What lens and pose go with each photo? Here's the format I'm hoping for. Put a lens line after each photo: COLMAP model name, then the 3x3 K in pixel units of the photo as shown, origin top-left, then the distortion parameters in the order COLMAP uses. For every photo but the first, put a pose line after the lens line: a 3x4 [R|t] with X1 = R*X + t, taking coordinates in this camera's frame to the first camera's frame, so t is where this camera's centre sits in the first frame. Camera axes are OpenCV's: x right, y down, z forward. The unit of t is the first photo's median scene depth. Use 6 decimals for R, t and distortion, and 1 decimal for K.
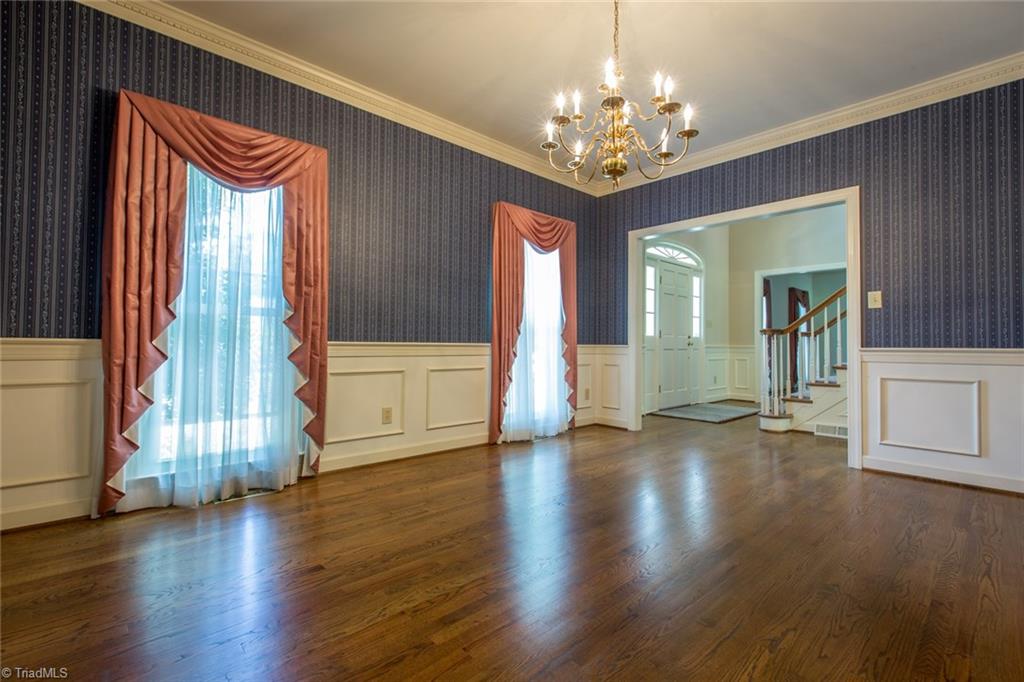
lens RADIAL K [[464.9, 0, 512.9], [0, 464.9, 339.4], [0, 0, 1]] dist [0.003918, -0.000086]
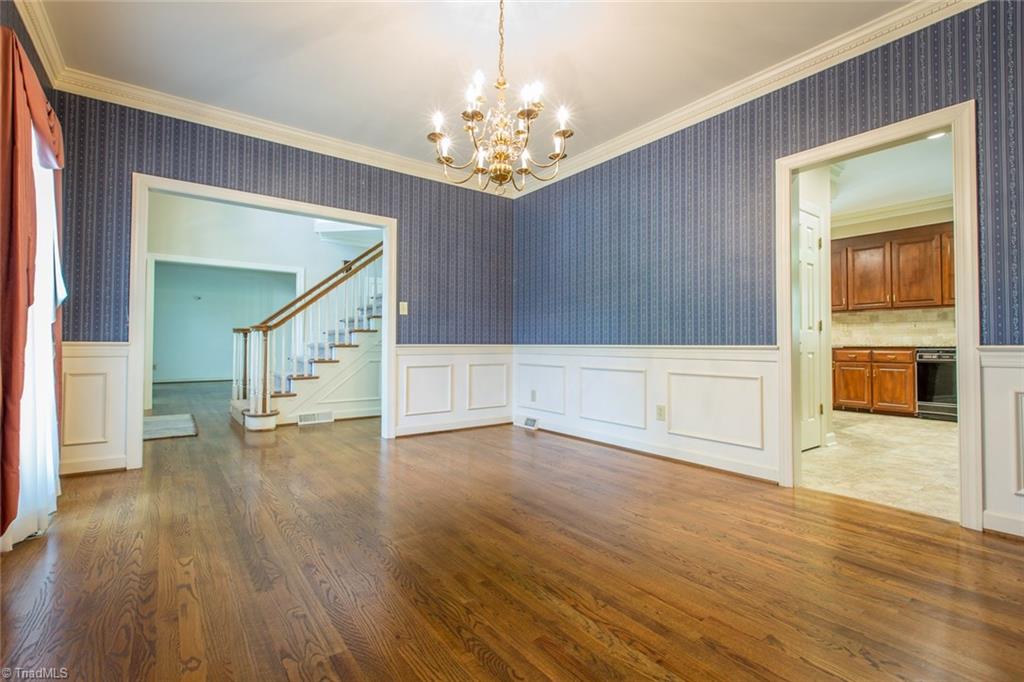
lens RADIAL K [[464.9, 0, 513.1], [0, 464.9, 336.2], [0, 0, 1]] dist [0.003918, -0.000086]
pose [[0.106639, 0.009156, 0.994256, -0.548575], [-0.014540, 0.999865, -0.007648, 0.000466], [-0.994191, -0.013641, 0.106758, 0.579781]]
